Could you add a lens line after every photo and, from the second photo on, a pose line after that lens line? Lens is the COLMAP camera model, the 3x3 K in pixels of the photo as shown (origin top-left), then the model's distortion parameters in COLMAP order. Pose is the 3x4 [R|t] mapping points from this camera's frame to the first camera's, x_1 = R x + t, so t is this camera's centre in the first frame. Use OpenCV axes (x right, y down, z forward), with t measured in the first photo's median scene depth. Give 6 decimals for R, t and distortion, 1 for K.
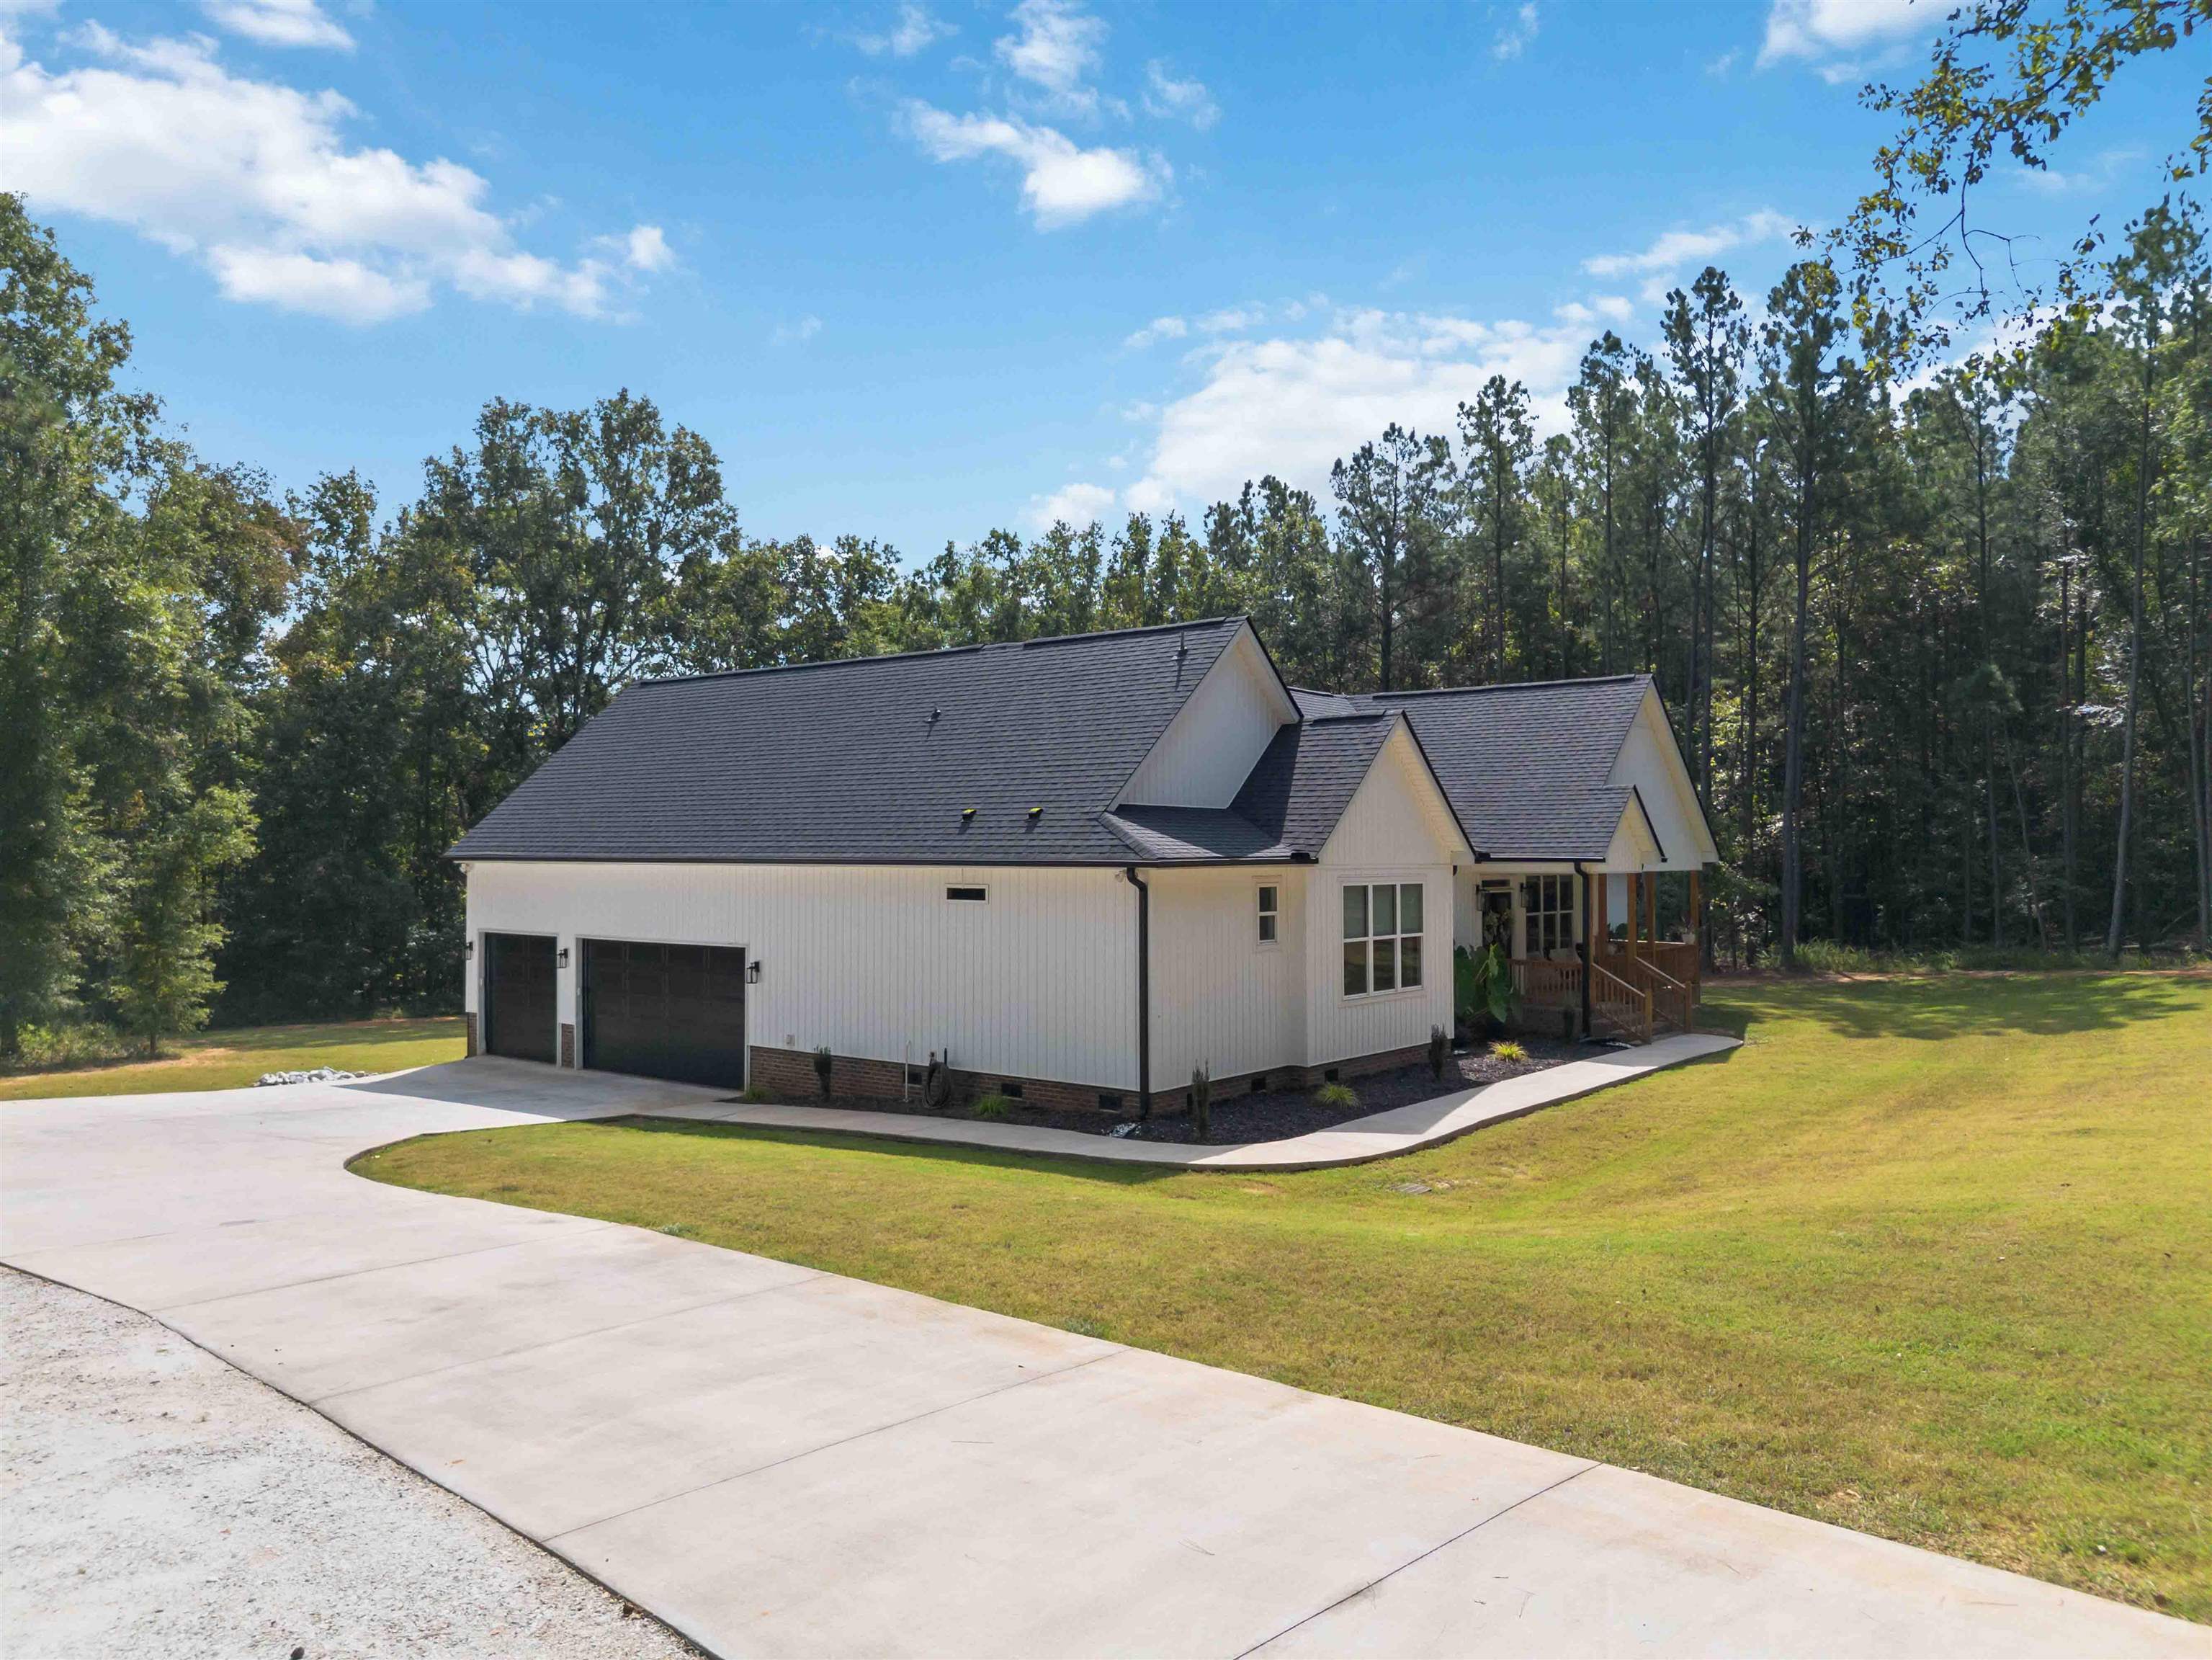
lens RADIAL K [[1570.5, 0, 1113.5], [0, 1570.5, 830.8], [0, 0, 1]] dist [0.047112, -0.043367]
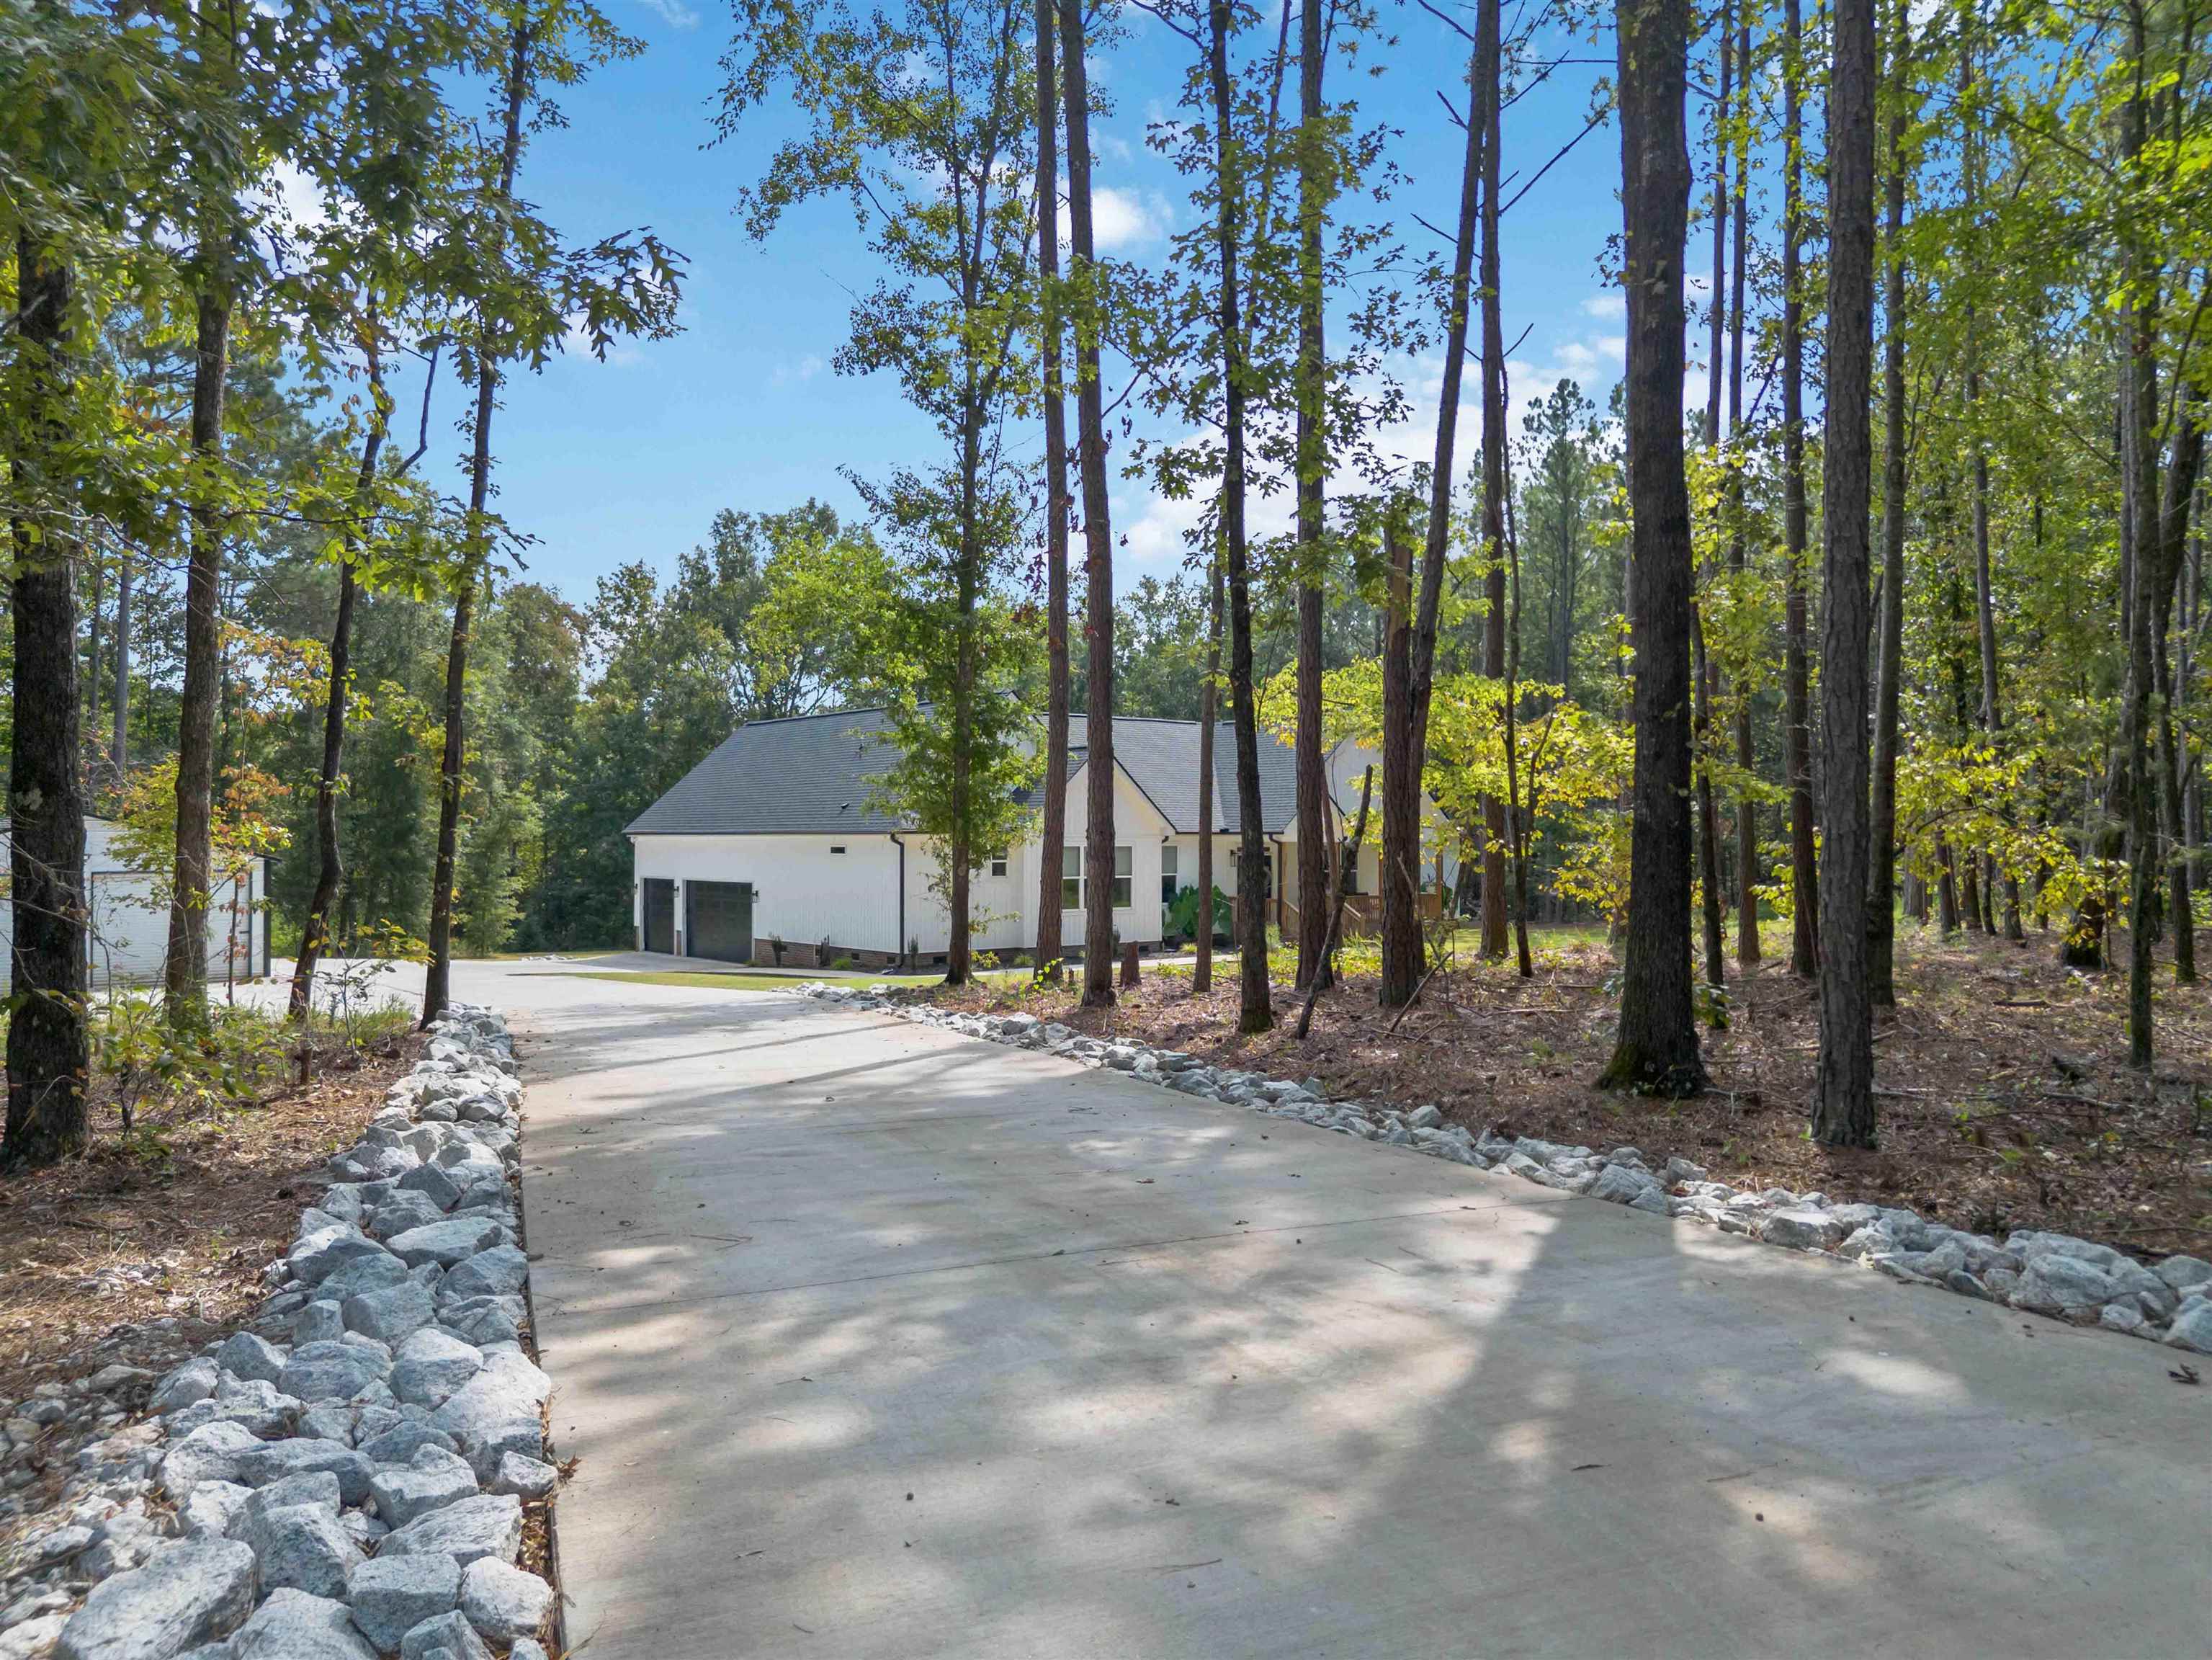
lens RADIAL K [[1590.2, 0, 1134.9], [0, 1590.2, 823.0], [0, 0, 1]] dist [0.052555, -0.045310]
pose [[0.976715, -0.004200, -0.214502, 0.462532], [0.004636, 0.999988, 0.001530, 0.005560], [0.214493, -0.002489, 0.976722, -0.529236]]
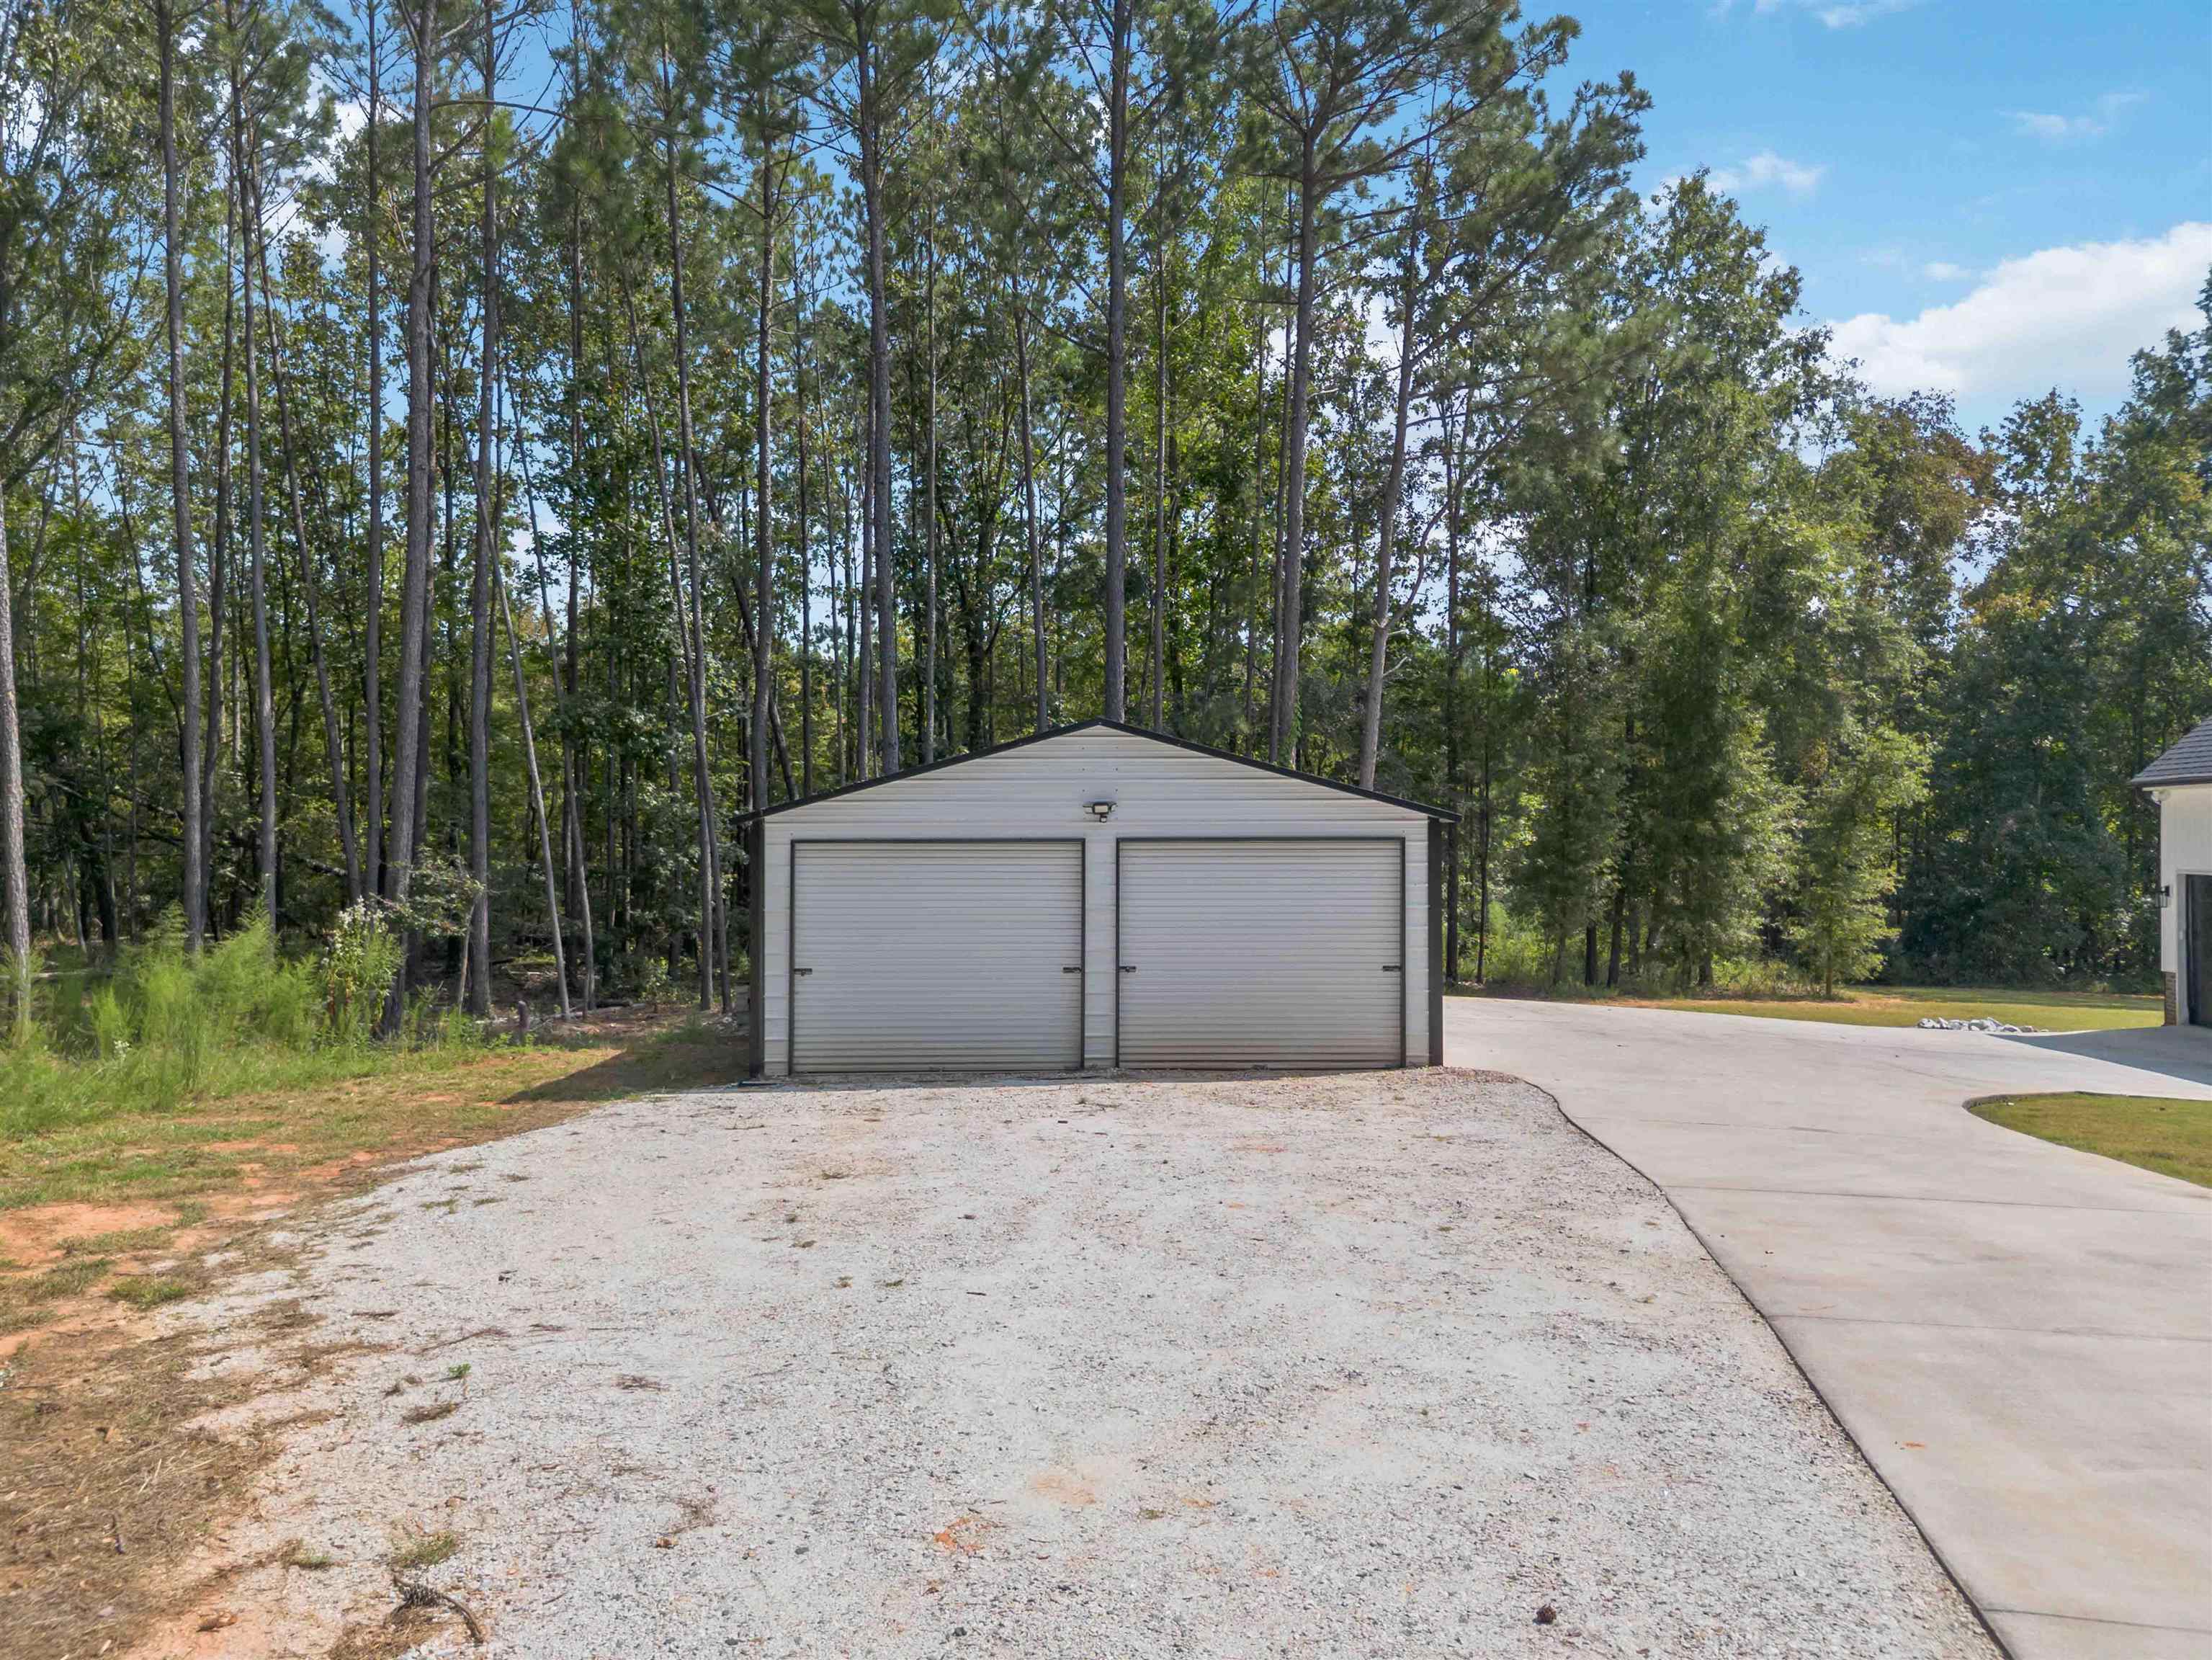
lens RADIAL K [[1570.5, 0, 1113.5], [0, 1570.5, 830.8], [0, 0, 1]] dist [0.047112, -0.043367]
pose [[0.541782, -0.003606, -0.840512, -0.008388], [0.010101, 0.999947, 0.002221, 0.033581], [0.840459, -0.009693, 0.541789, 0.089466]]
